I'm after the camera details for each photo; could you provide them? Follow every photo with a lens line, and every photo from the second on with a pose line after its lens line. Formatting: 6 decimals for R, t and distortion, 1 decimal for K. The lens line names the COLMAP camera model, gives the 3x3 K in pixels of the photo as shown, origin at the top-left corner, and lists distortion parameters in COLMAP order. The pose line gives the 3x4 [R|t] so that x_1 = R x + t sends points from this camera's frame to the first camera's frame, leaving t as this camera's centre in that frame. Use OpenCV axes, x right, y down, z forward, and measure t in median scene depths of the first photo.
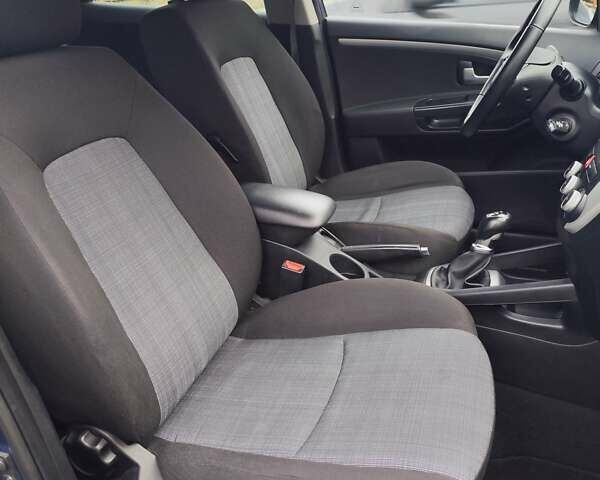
lens RADIAL K [[547.1, 0, 300.0], [0, 547.1, 240.0], [0, 0, 1]] dist [0.053760, -0.086700]
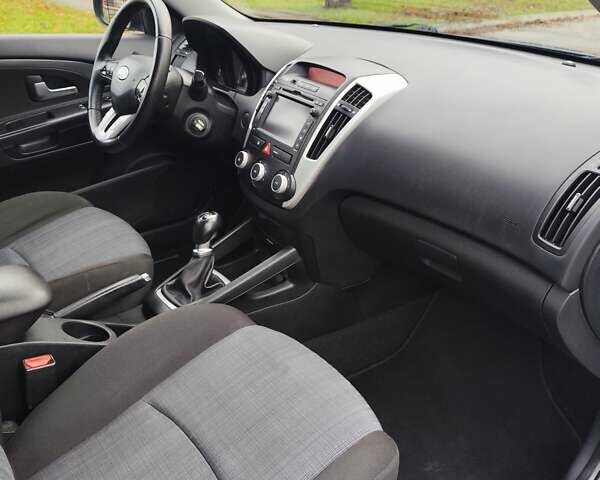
lens RADIAL K [[547.1, 0, 300.0], [0, 547.1, 240.0], [0, 0, 1]] dist [0.053760, -0.086700]
pose [[0.582853, -0.366235, 0.725365, -0.291459], [0.351626, 0.918441, 0.181176, -0.121054], [-0.732559, 0.149458, 0.664093, 0.157363]]
